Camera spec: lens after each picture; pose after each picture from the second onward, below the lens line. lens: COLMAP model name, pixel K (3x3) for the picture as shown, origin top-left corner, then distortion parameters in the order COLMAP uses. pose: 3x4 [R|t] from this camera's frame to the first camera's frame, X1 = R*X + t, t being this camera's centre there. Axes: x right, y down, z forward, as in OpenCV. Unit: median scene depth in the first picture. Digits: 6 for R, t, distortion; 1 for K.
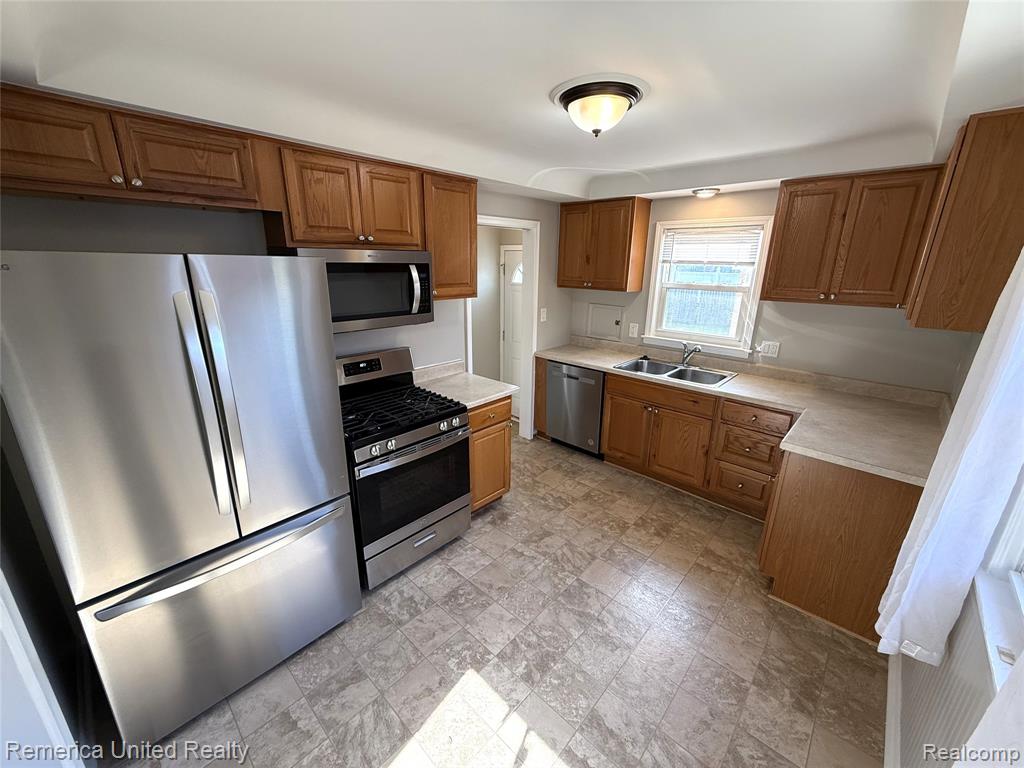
lens RADIAL K [[409.4, 0, 511.4], [0, 409.4, 382.5], [0, 0, 1]] dist [-0.001129, -0.000008]
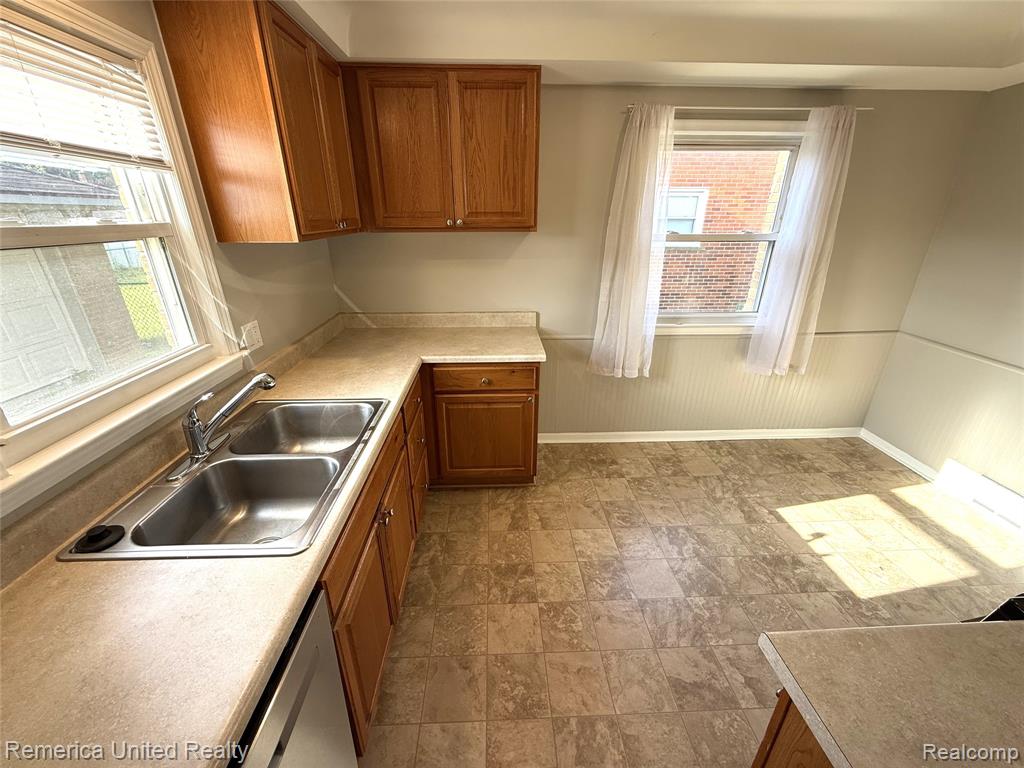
lens RADIAL K [[406.8, 0, 512.0], [0, 406.8, 384.0], [0, 0, 1]] dist [0.000618, 0.000088]
pose [[-0.712405, -0.282154, 0.642548, 0.010117], [0.194329, 0.800491, 0.566966, -0.271789], [-0.674325, 0.528775, -0.515443, 1.071873]]
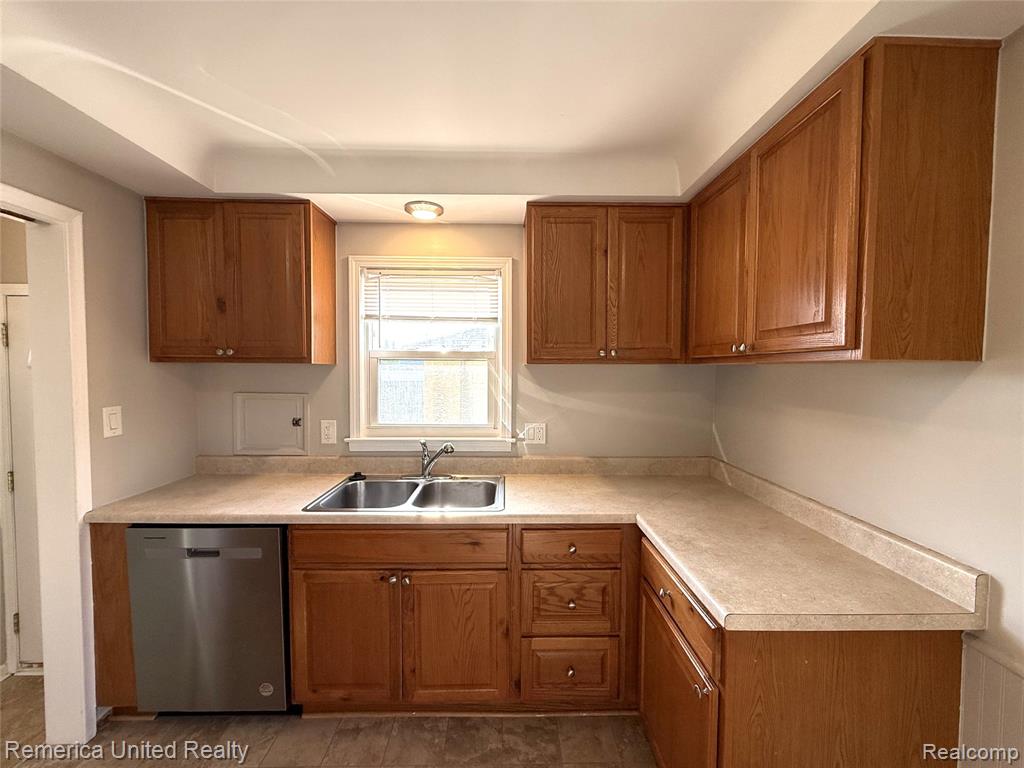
lens RADIAL K [[409.4, 0, 511.4], [0, 409.4, 382.5], [0, 0, 1]] dist [-0.001129, -0.000008]
pose [[0.718136, -0.033679, 0.695088, 0.102700], [0.203140, 0.965471, -0.163096, -0.059077], [-0.665594, 0.258325, 0.700181, 0.495890]]
